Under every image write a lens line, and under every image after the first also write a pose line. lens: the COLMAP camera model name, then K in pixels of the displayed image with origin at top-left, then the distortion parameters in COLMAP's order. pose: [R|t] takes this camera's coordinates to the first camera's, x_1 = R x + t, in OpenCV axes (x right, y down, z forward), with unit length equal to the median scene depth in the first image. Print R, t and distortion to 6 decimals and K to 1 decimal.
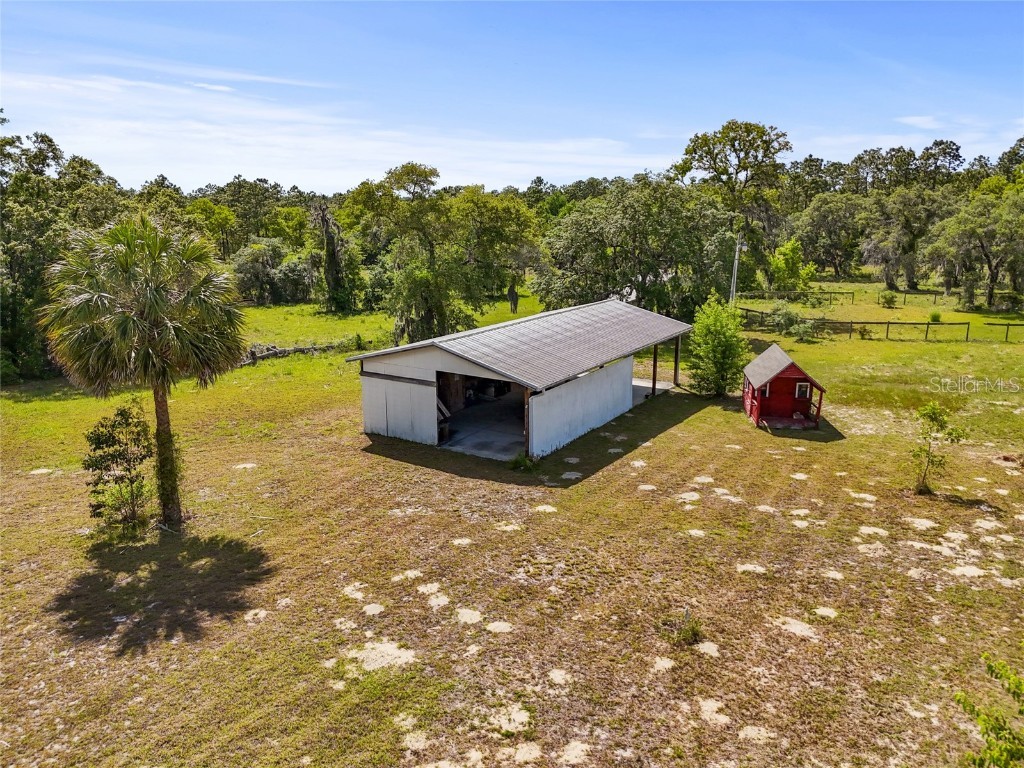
lens RADIAL K [[752.3, 0, 515.1], [0, 752.3, 380.4], [0, 0, 1]] dist [0.092074, -0.111420]
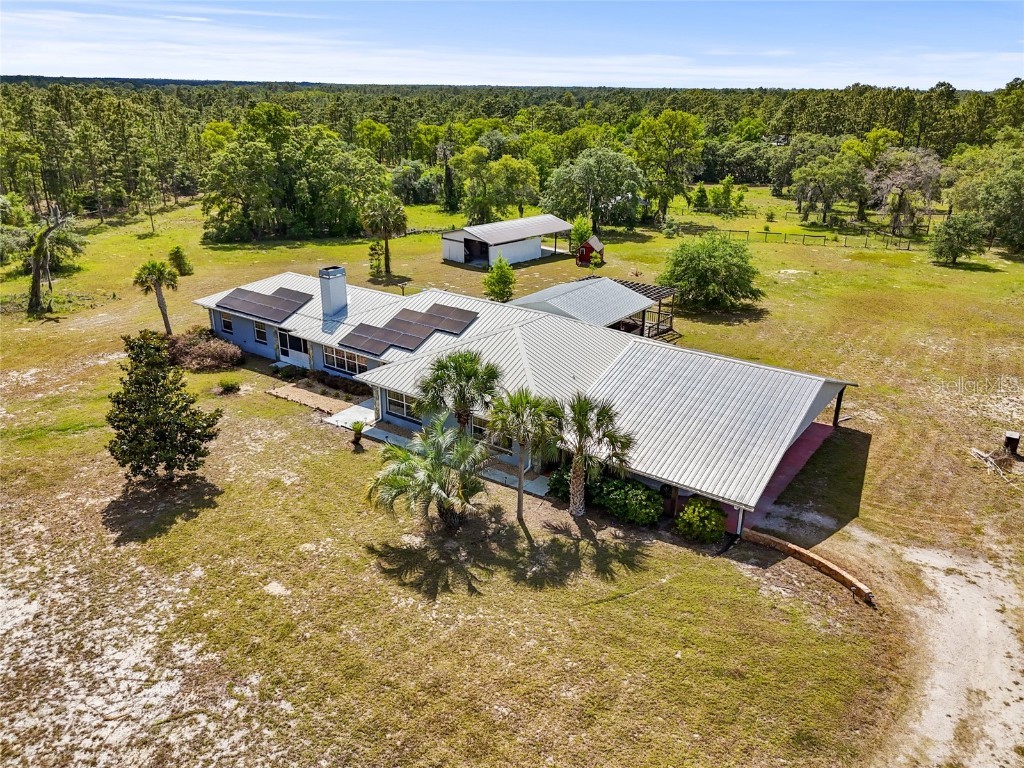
lens RADIAL K [[752.3, 0, 515.1], [0, 752.3, 380.4], [0, 0, 1]] dist [0.092074, -0.111420]
pose [[0.983499, 0.075837, -0.164250, 0.553440], [-0.052540, 0.988499, 0.141810, 0.096934], [0.173116, -0.130840, 0.976172, -1.746573]]
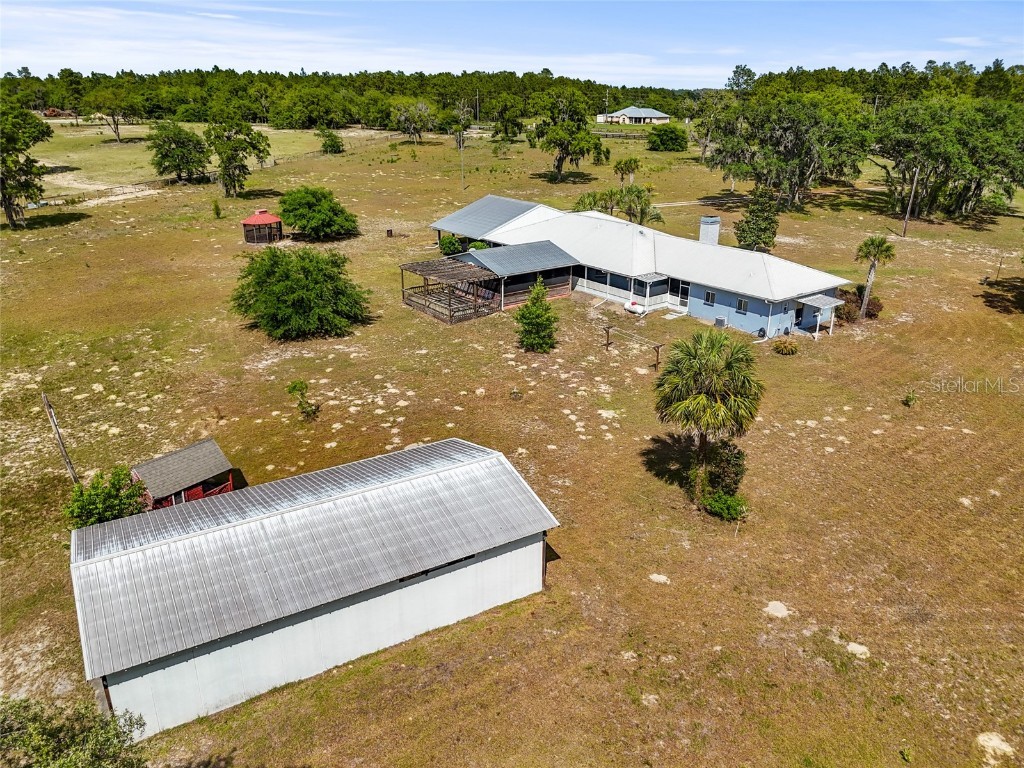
lens RADIAL K [[752.3, 0, 515.1], [0, 752.3, 380.4], [0, 0, 1]] dist [0.092074, -0.111420]
pose [[-0.887055, -0.170375, 0.429076, -0.498105], [0.098024, 0.838711, 0.535682, -0.627257], [-0.451138, 0.517239, -0.727282, 1.464168]]
